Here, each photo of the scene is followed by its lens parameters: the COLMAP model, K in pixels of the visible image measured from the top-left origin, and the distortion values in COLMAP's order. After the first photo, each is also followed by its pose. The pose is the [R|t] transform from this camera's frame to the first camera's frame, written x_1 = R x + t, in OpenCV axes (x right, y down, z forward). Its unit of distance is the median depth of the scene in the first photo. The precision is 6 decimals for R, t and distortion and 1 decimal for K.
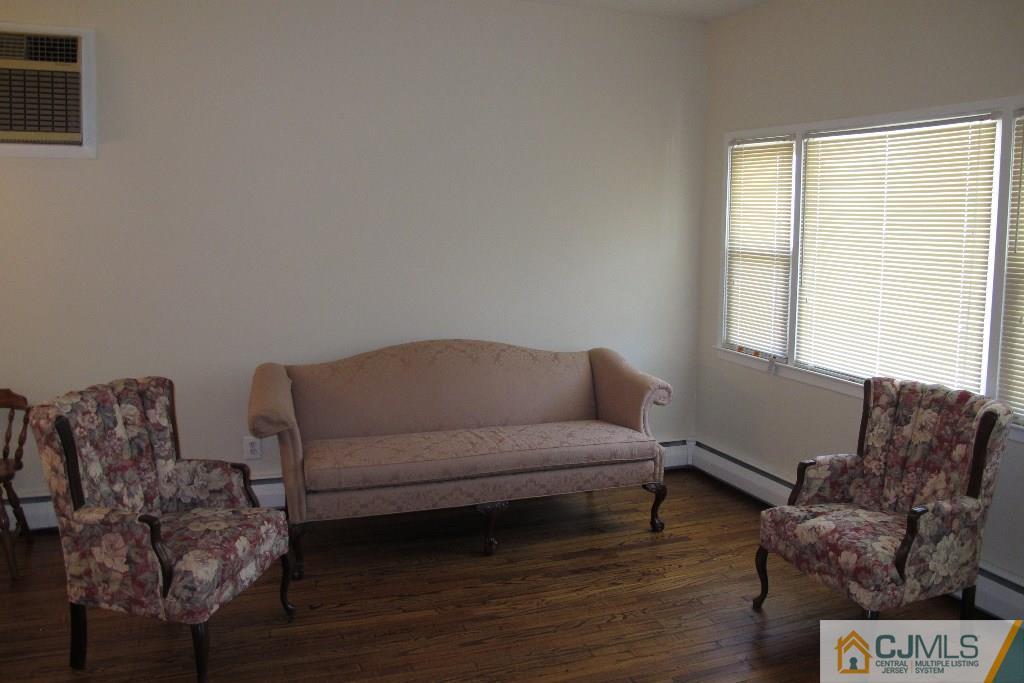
lens RADIAL K [[861.2, 0, 510.6], [0, 861.2, 322.0], [0, 0, 1]] dist [-0.155815, 0.115605]
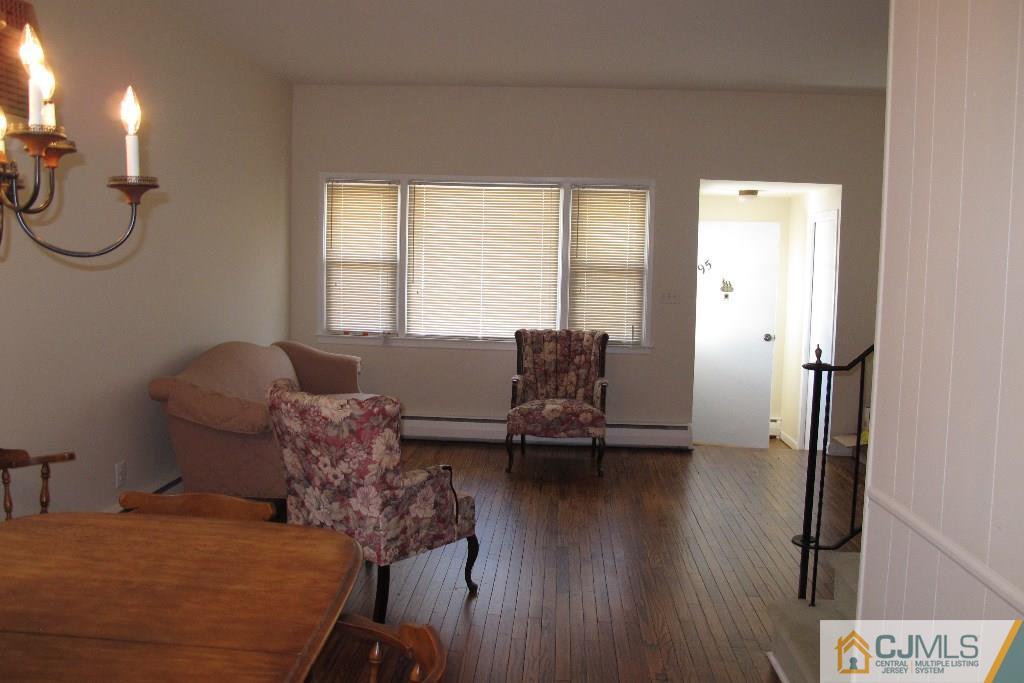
lens RADIAL K [[861.2, 0, 510.6], [0, 861.2, 322.0], [0, 0, 1]] dist [-0.155815, 0.115605]
pose [[0.416818, -0.073989, 0.905974, -1.224493], [0.089560, 0.995175, 0.040070, -0.023792], [-0.904567, 0.064437, 0.421433, 0.261072]]
